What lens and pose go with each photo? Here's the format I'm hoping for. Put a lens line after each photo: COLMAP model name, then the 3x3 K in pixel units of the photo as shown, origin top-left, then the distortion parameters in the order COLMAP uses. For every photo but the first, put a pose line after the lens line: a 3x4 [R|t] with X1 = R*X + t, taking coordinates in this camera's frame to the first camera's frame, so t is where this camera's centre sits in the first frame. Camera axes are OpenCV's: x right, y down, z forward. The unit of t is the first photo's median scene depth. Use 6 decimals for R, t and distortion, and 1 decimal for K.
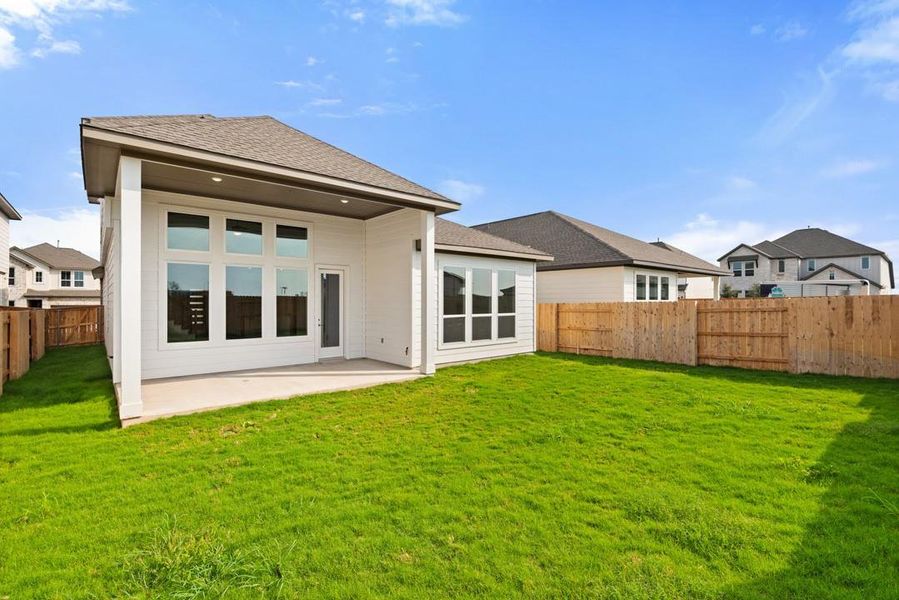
lens RADIAL K [[413.3, 0, 449.1], [0, 413.3, 302.2], [0, 0, 1]] dist [0.009708, -0.006203]
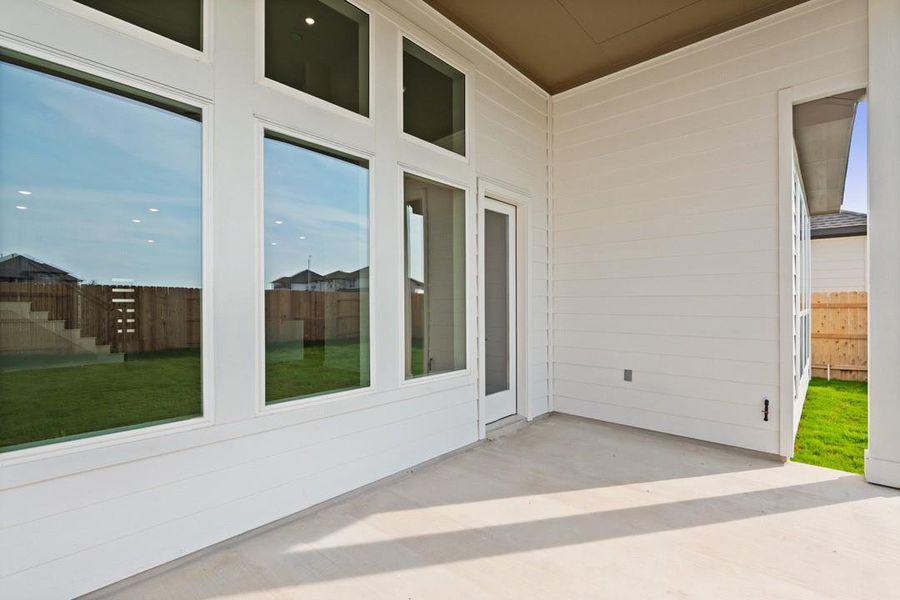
lens RADIAL K [[413.7, 0, 449.6], [0, 413.7, 302.2], [0, 0, 1]] dist [0.009708, -0.006203]
pose [[0.992449, -0.002948, 0.122621, -0.302530], [0.003726, 0.999974, -0.006116, 0.017605], [-0.122600, 0.006526, 0.992435, 0.481834]]
